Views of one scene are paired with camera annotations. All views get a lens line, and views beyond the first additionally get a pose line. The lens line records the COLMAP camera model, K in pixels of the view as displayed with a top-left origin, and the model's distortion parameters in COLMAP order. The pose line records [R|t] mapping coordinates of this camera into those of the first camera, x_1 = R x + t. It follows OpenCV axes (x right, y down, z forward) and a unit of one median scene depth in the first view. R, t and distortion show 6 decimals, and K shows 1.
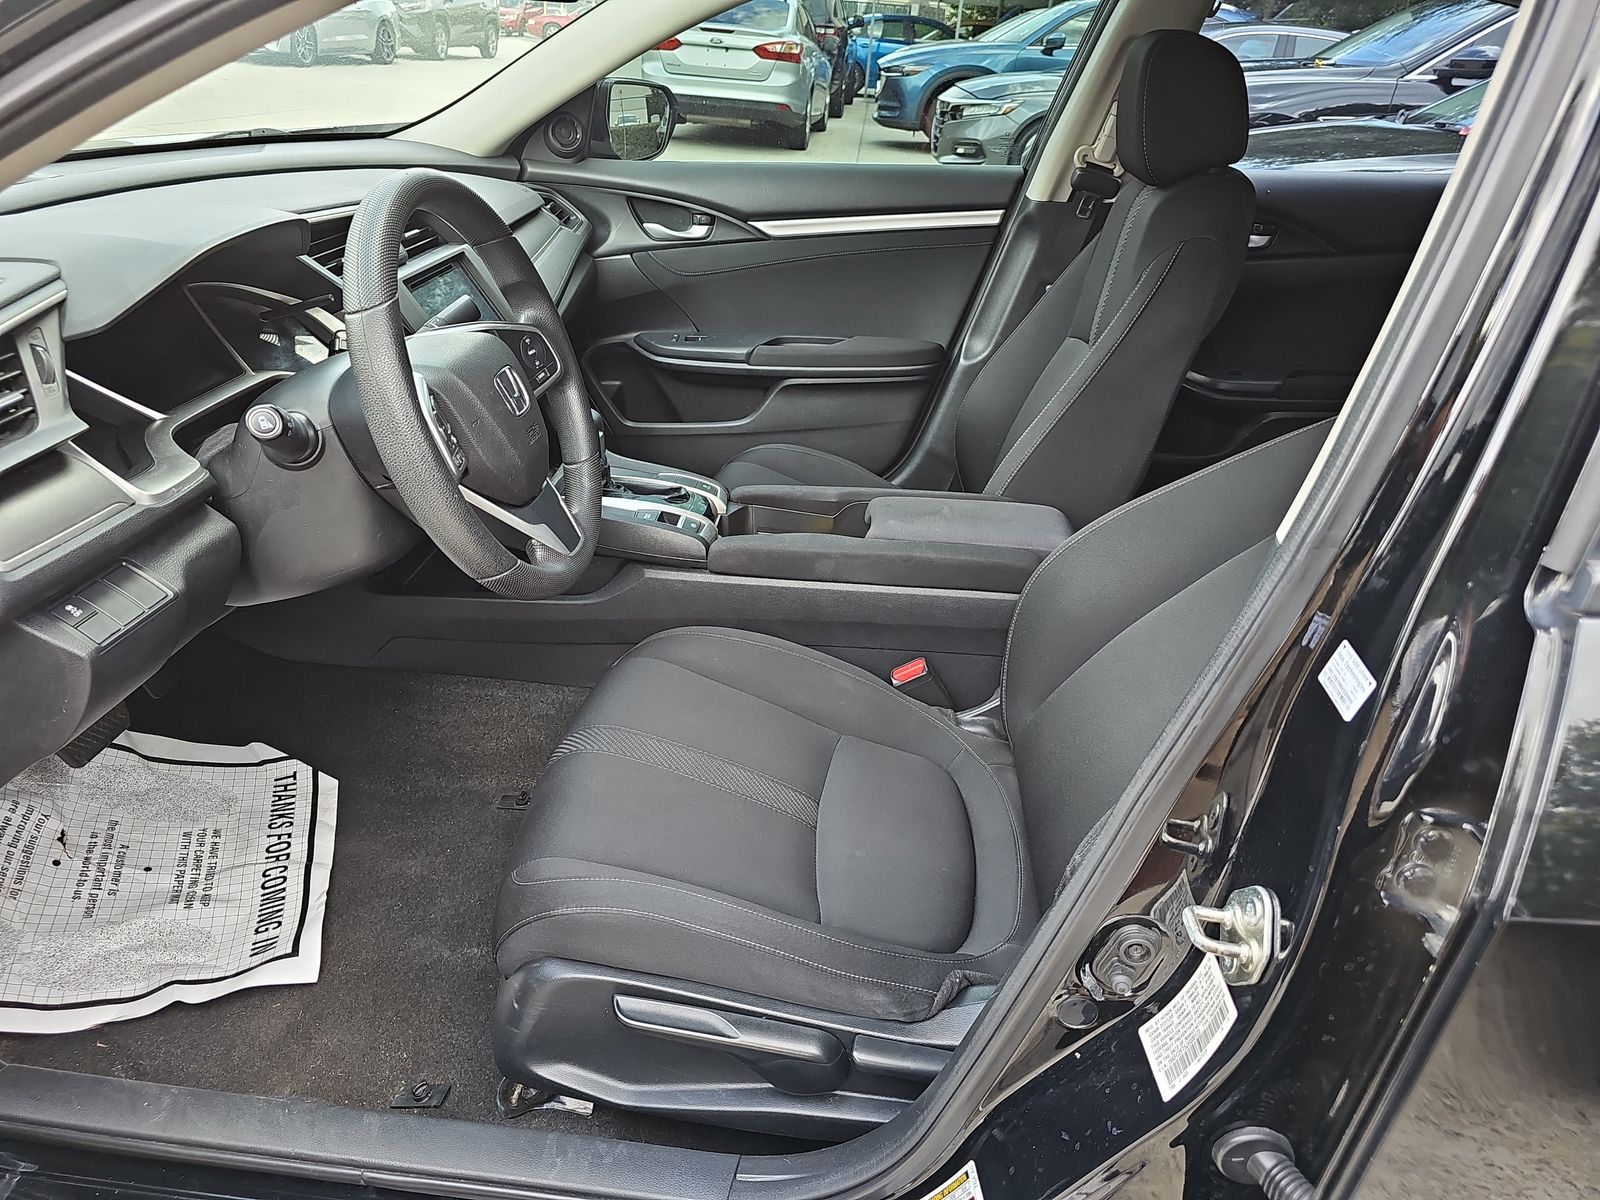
lens RADIAL K [[1065.0, 0, 800.0], [0, 1065.0, 600.0], [0, 0, 1]] dist [0.031766, -0.018385]
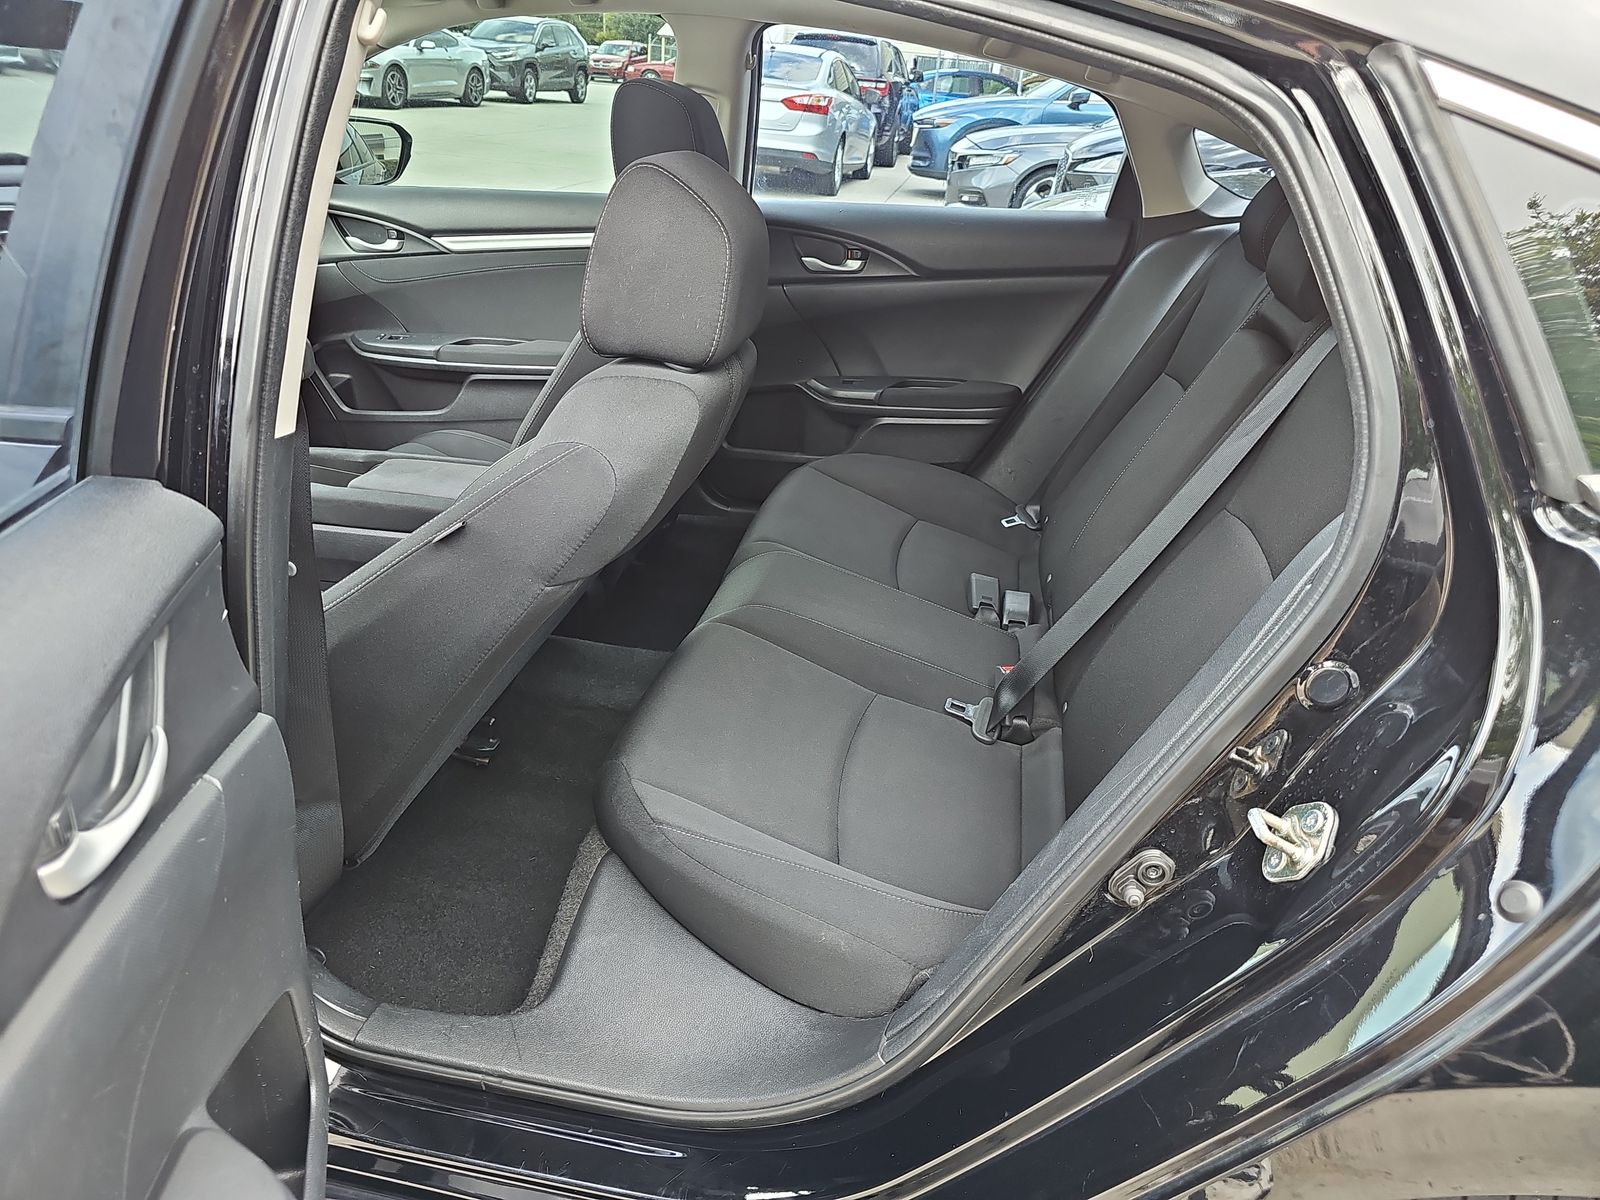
lens RADIAL K [[1061.6, 0, 798.1], [0, 1061.6, 596.4], [0, 0, 1]] dist [0.020445, -0.003521]
pose [[0.994932, 0.049450, -0.087553, 0.087698], [-0.052999, 0.997845, -0.038686, 0.010908], [0.085451, 0.043130, 0.995408, -0.018753]]
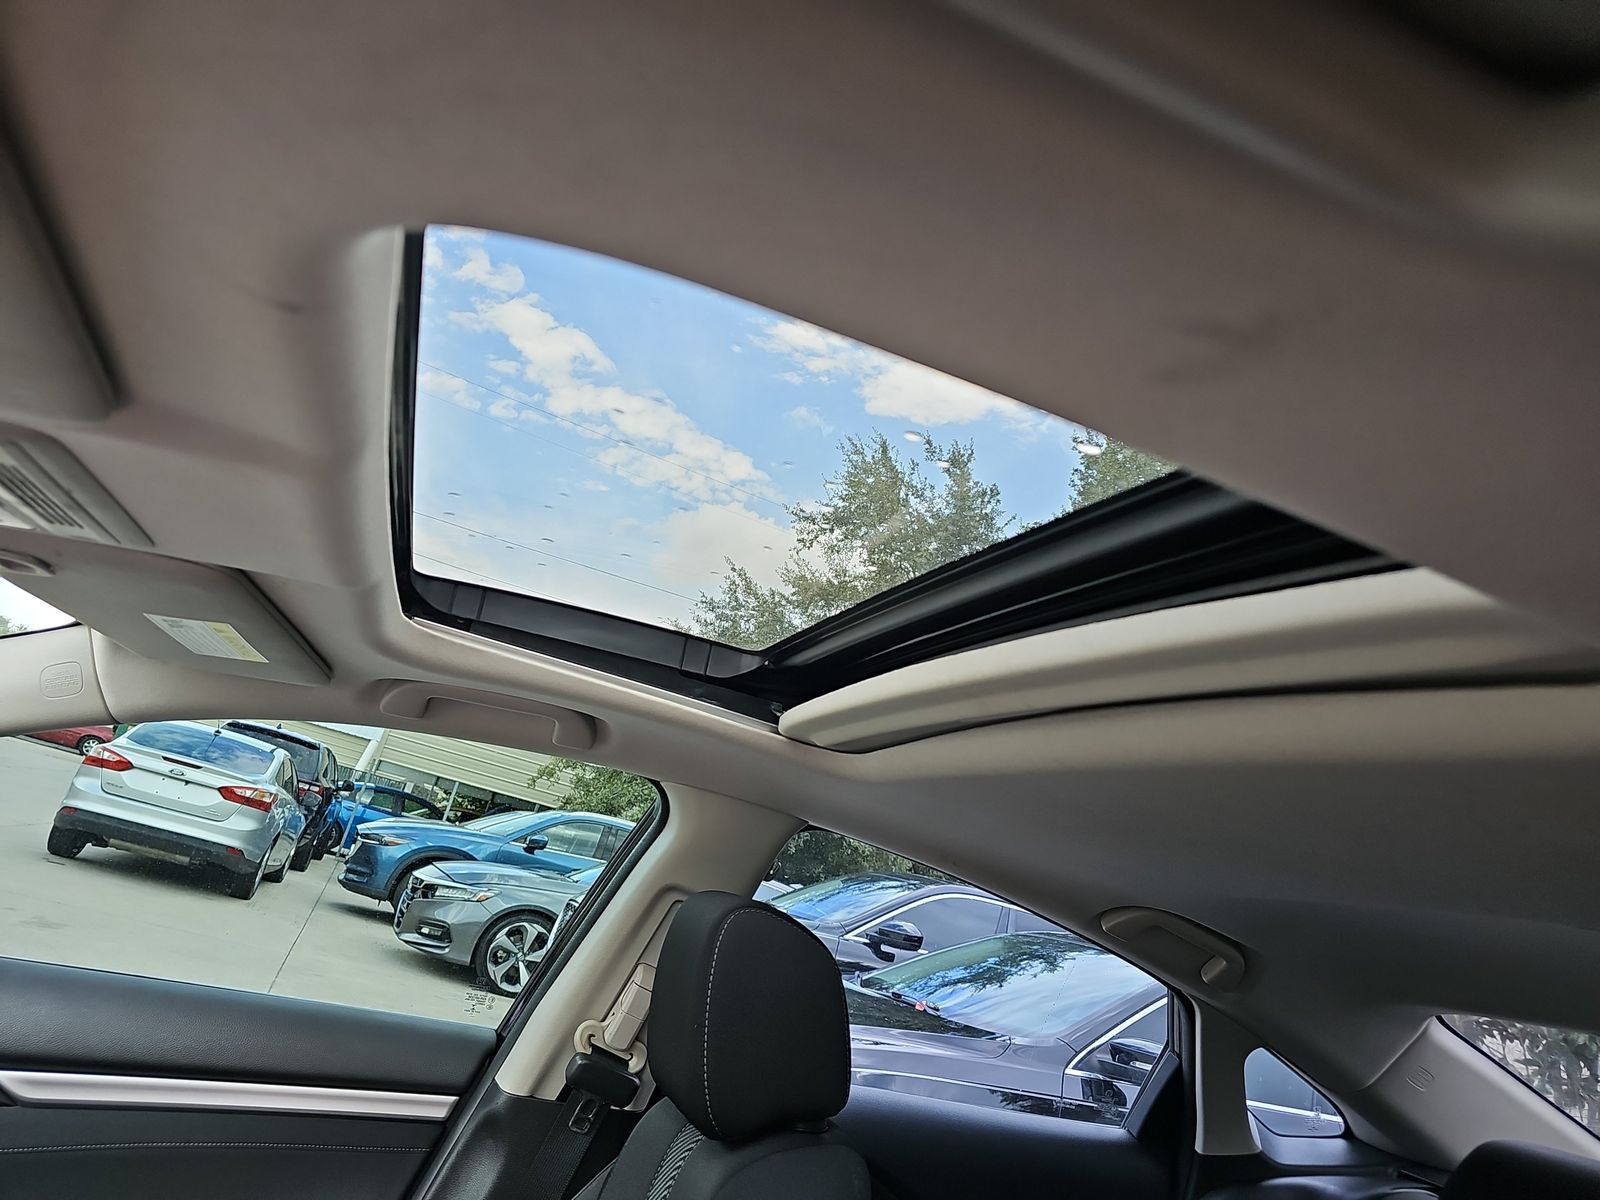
lens RADIAL K [[1061.6, 0, 798.1], [0, 1061.6, 596.4], [0, 0, 1]] dist [0.020445, -0.003521]
pose [[0.885225, 0.277209, 0.373541, 0.008855], [0.031837, 0.765040, -0.643195, -0.030990], [-0.464073, 0.581264, 0.668407, 0.053960]]
